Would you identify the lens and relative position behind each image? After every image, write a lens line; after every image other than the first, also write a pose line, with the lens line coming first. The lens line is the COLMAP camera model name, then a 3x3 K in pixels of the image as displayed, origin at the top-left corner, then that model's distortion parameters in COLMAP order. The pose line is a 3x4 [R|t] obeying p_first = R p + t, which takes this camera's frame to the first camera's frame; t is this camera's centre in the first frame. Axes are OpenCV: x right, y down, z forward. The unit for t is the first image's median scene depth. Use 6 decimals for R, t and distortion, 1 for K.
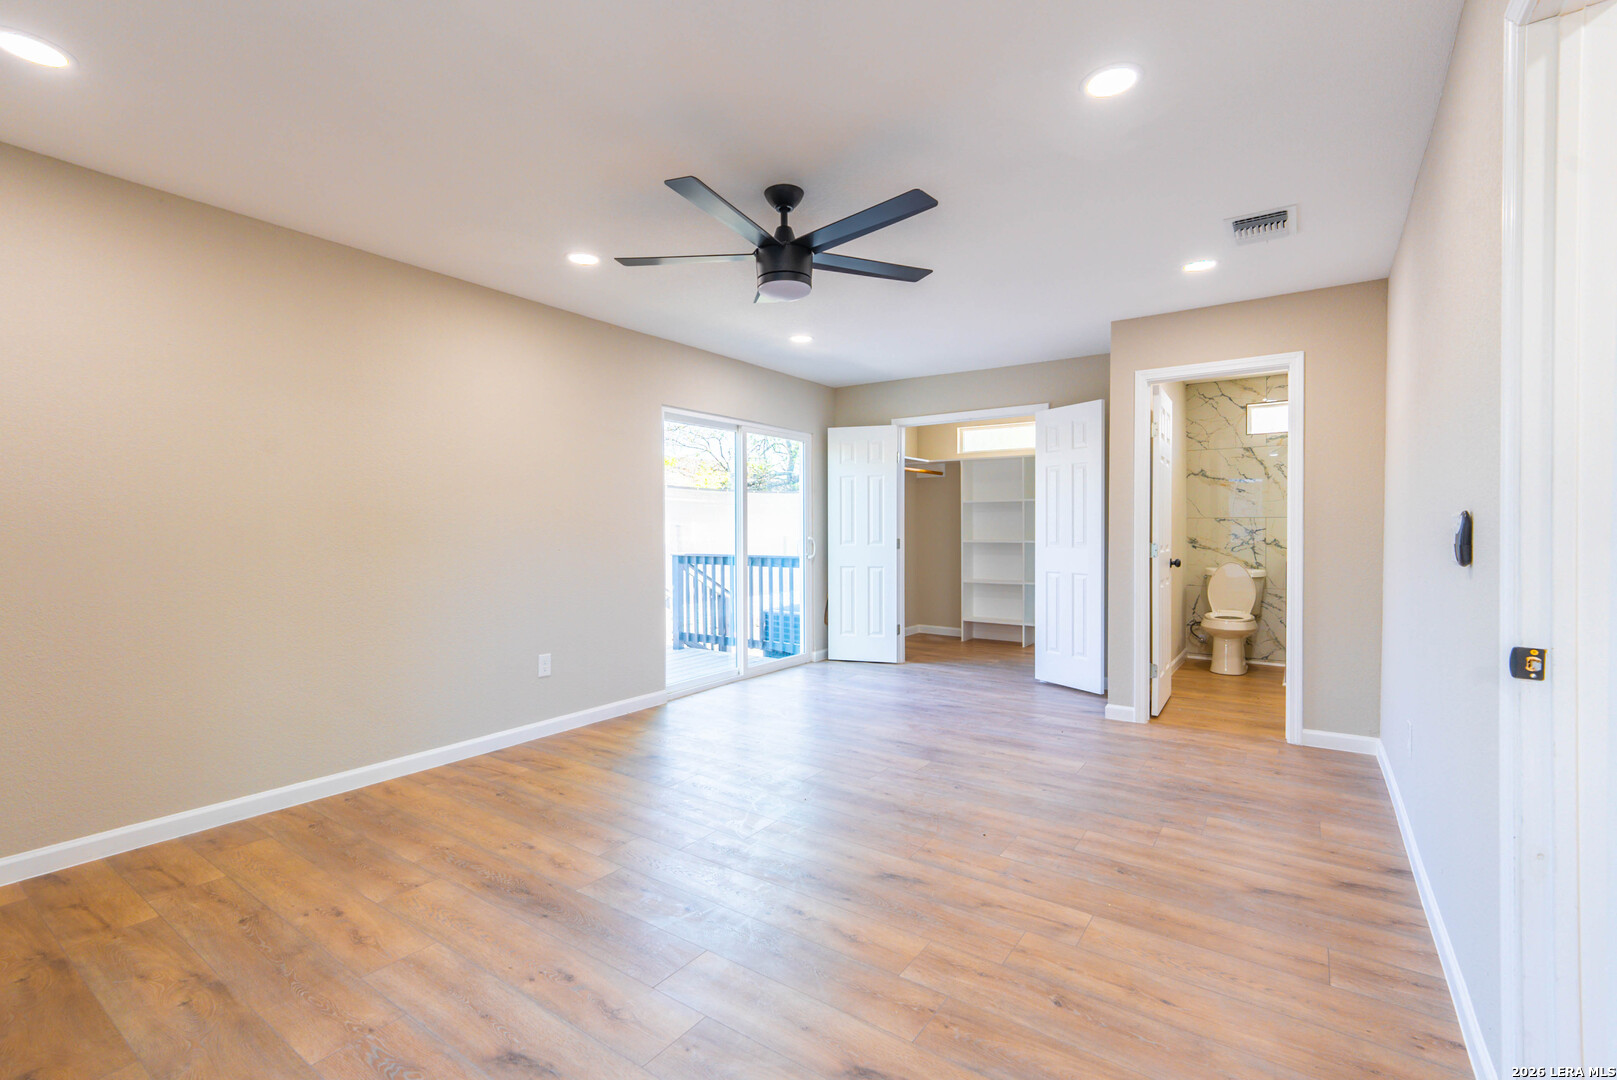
lens RADIAL K [[720.0, 0, 804.4], [0, 720.0, 541.2], [0, 0, 1]] dist [-0.002200, 0.001525]
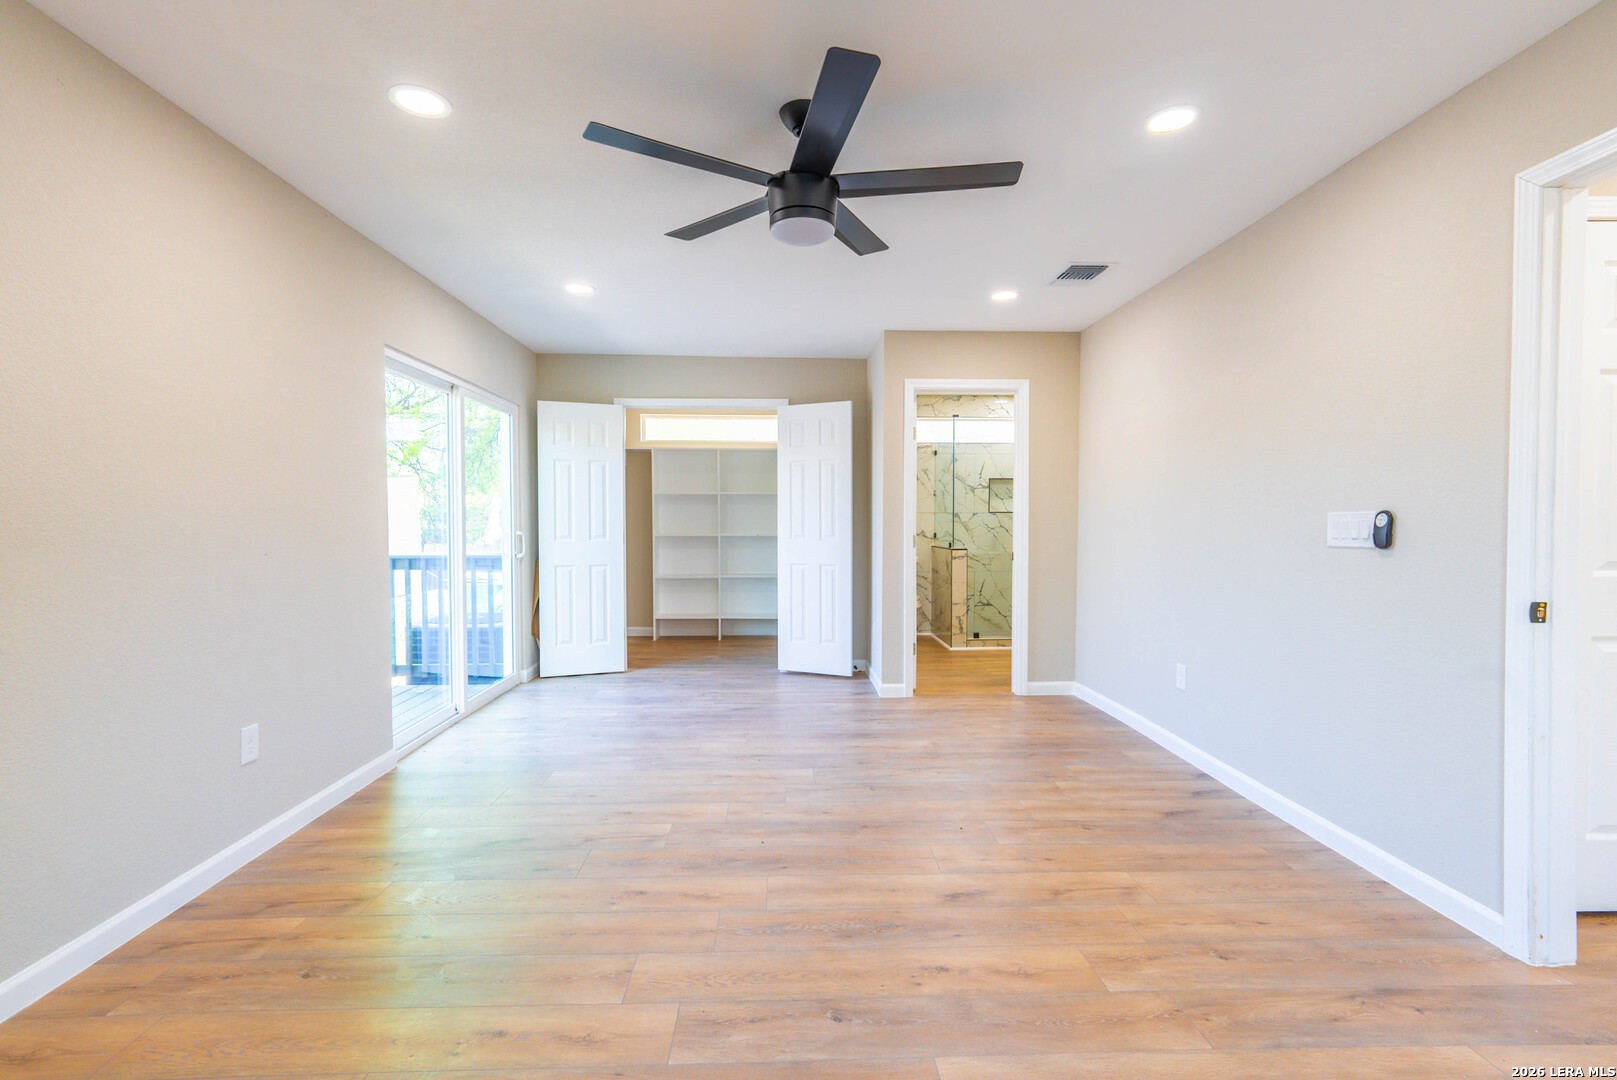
lens RADIAL K [[720.0, 0, 804.4], [0, 720.0, 541.2], [0, 0, 1]] dist [-0.002200, 0.001525]
pose [[0.794753, -0.014114, 0.606769, -0.335693], [0.008224, 0.999888, 0.012487, -0.003178], [-0.606878, -0.004934, 0.794780, 0.217331]]
